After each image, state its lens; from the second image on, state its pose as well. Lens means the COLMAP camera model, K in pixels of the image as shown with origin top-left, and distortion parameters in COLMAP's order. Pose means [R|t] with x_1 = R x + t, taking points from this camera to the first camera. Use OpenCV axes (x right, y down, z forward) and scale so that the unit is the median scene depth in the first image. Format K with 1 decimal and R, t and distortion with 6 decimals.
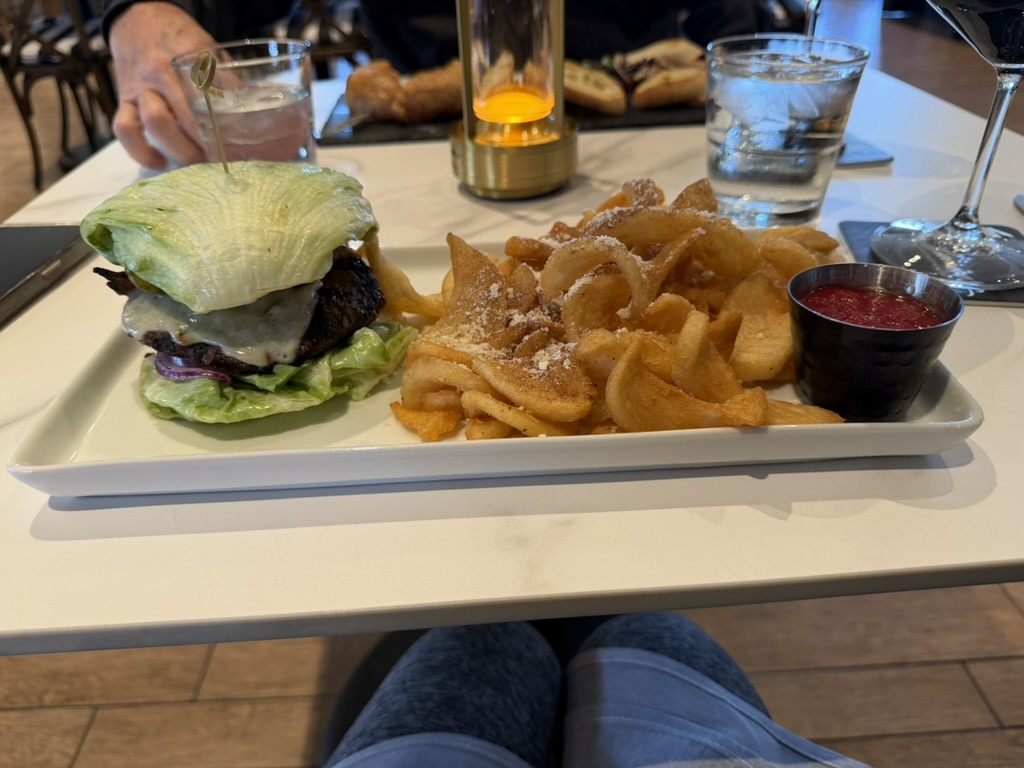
lens RADIAL K [[709.1, 0, 511.2], [0, 709.1, 384.1], [0, 0, 1]] dist [0.032995, -0.017341]
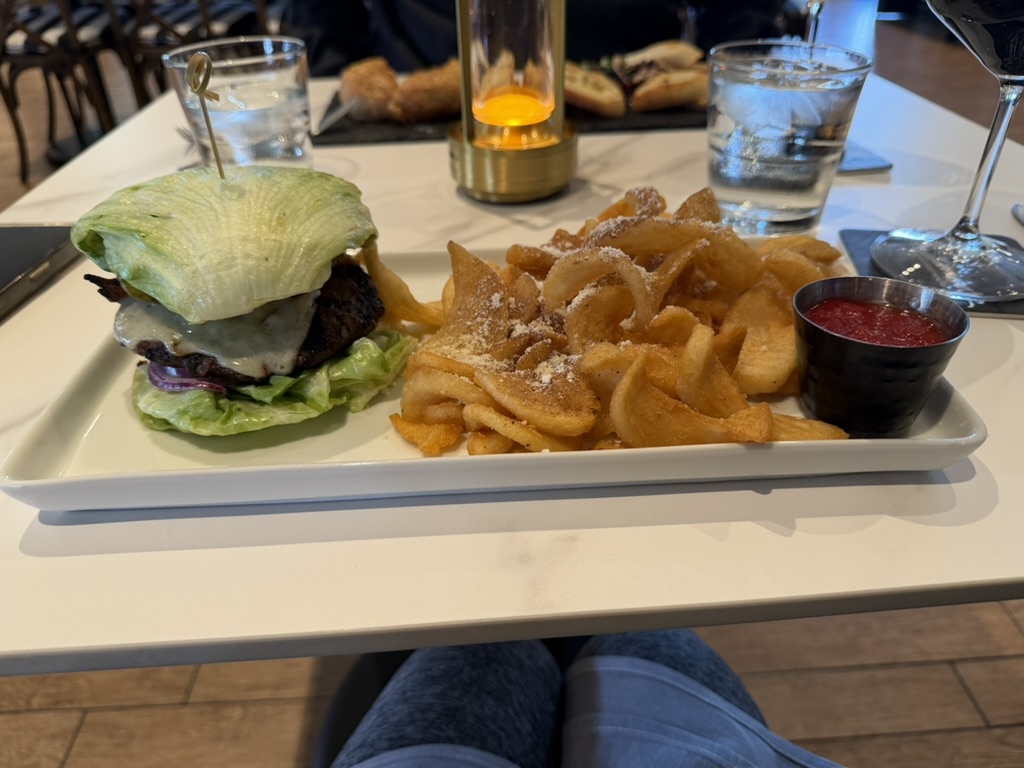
lens RADIAL K [[709.1, 0, 517.5], [0, 709.1, 390.0], [0, 0, 1]] dist [0.032995, -0.017341]
pose [[0.999805, 0.005456, 0.018974, -0.011951], [-0.005671, 0.999920, 0.011312, -0.019076], [-0.018910, -0.011418, 0.999756, 0.013532]]
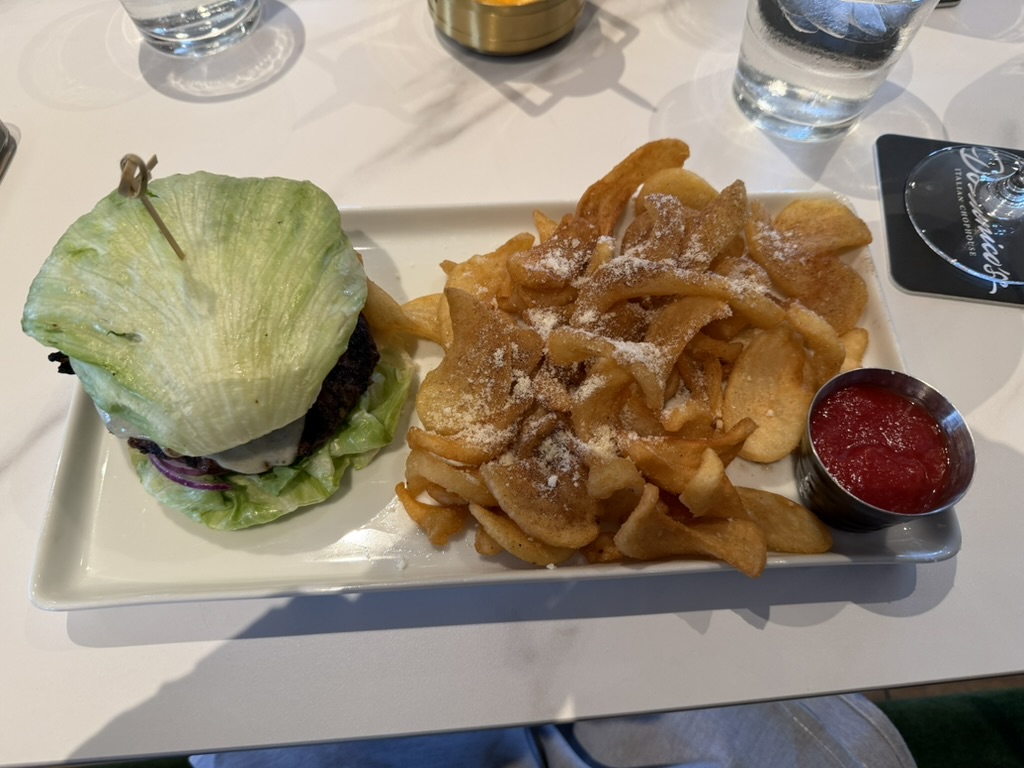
lens RADIAL K [[709.1, 0, 519.1], [0, 709.1, 381.3], [0, 0, 1]] dist [0.032995, -0.017341]
pose [[0.998186, -0.004789, 0.060022, -0.053637], [-0.024169, 0.881142, 0.472233, -0.552259], [-0.055149, -0.472827, 0.879428, 0.172755]]
